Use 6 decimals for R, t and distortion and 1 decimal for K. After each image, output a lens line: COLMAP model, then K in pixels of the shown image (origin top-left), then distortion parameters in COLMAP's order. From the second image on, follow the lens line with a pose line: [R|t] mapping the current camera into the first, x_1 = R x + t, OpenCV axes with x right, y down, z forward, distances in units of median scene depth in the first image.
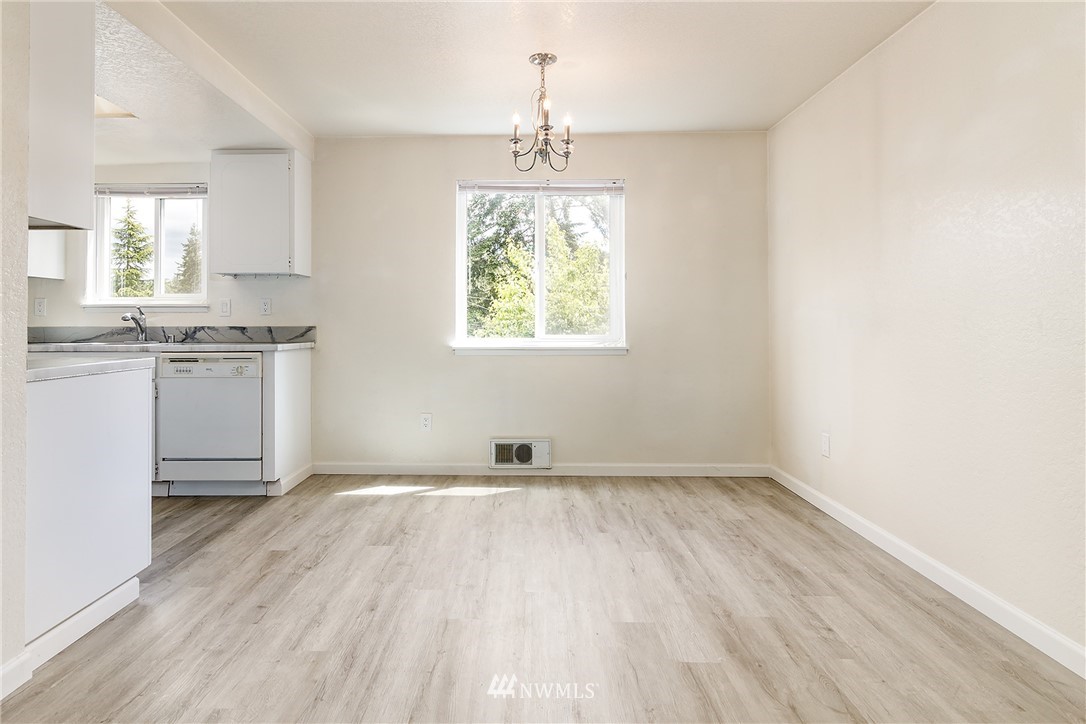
lens RADIAL K [[618.2, 0, 511.3], [0, 618.2, 317.0], [0, 0, 1]] dist [0.002490, -0.001641]
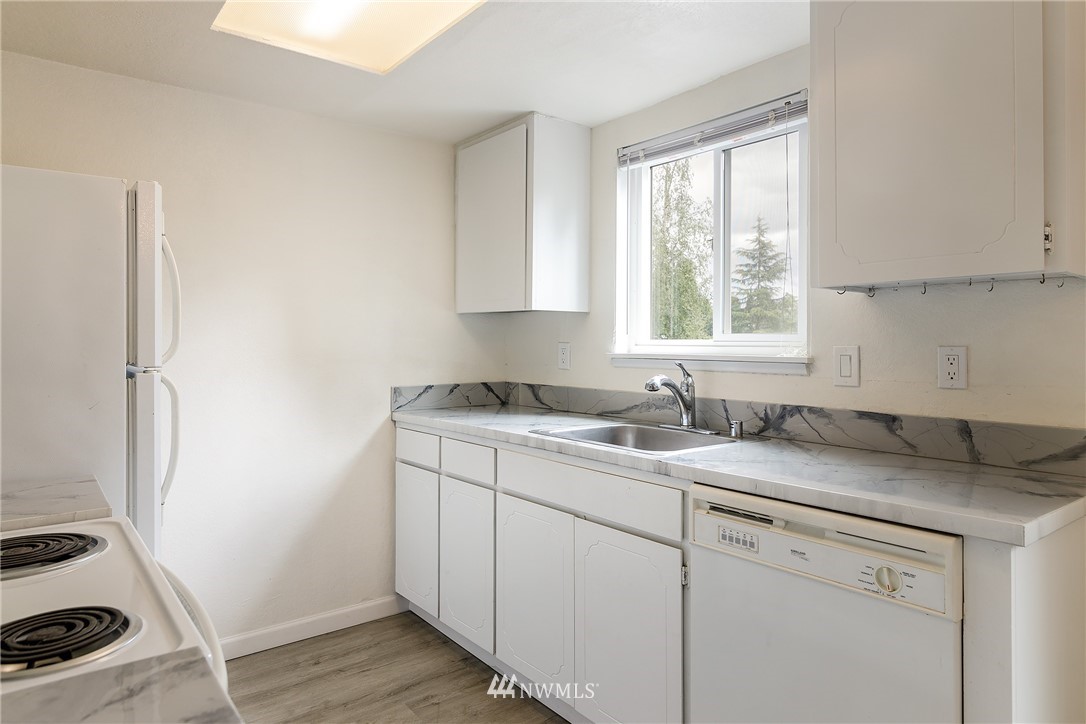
lens RADIAL K [[657.9, 0, 538.6], [0, 657.9, 338.6], [0, 0, 1]] dist [-0.007036, -0.000104]
pose [[0.632213, 0.000061, -0.774795, -0.259552], [0.005396, 0.999975, 0.004482, -0.039621], [0.774776, -0.007015, 0.632197, 0.578646]]
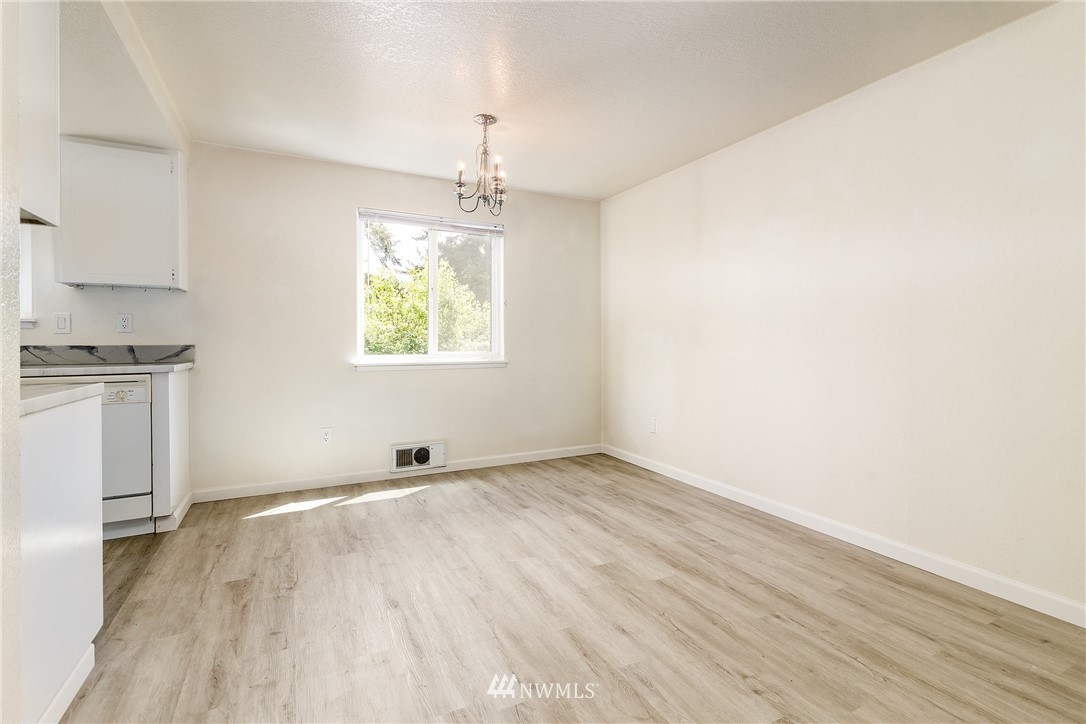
lens RADIAL K [[520.7, 0, 575.7], [0, 520.7, 341.5], [0, 0, 1]] dist [0.003242, -0.002690]
pose [[0.861118, -0.000572, 0.508404, -0.234105], [-0.004473, 0.999952, 0.008701, 0.000337], [-0.508385, -0.009767, 0.861075, 0.033281]]
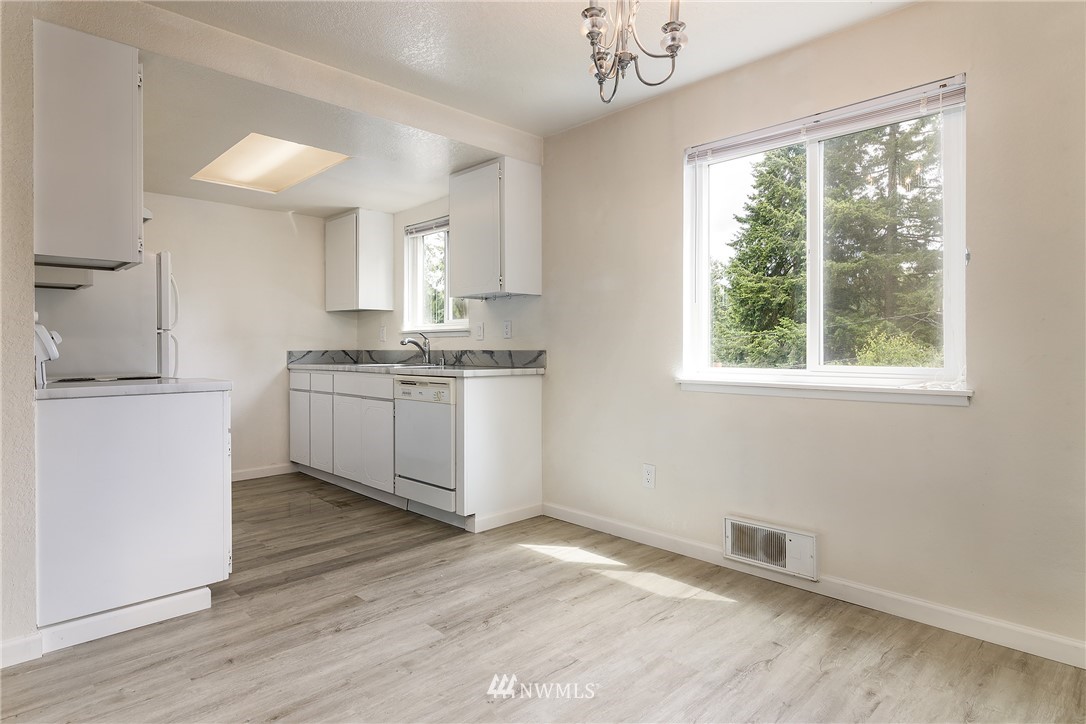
lens RADIAL K [[601.9, 0, 532.6], [0, 601.9, 349.2], [0, 0, 1]] dist [0.002423, 0.000800]
pose [[0.707245, 0.001680, -0.706967, 0.301308], [0.009344, 0.999888, 0.011723, 0.003407], [0.706907, -0.014897, 0.707149, 0.394252]]
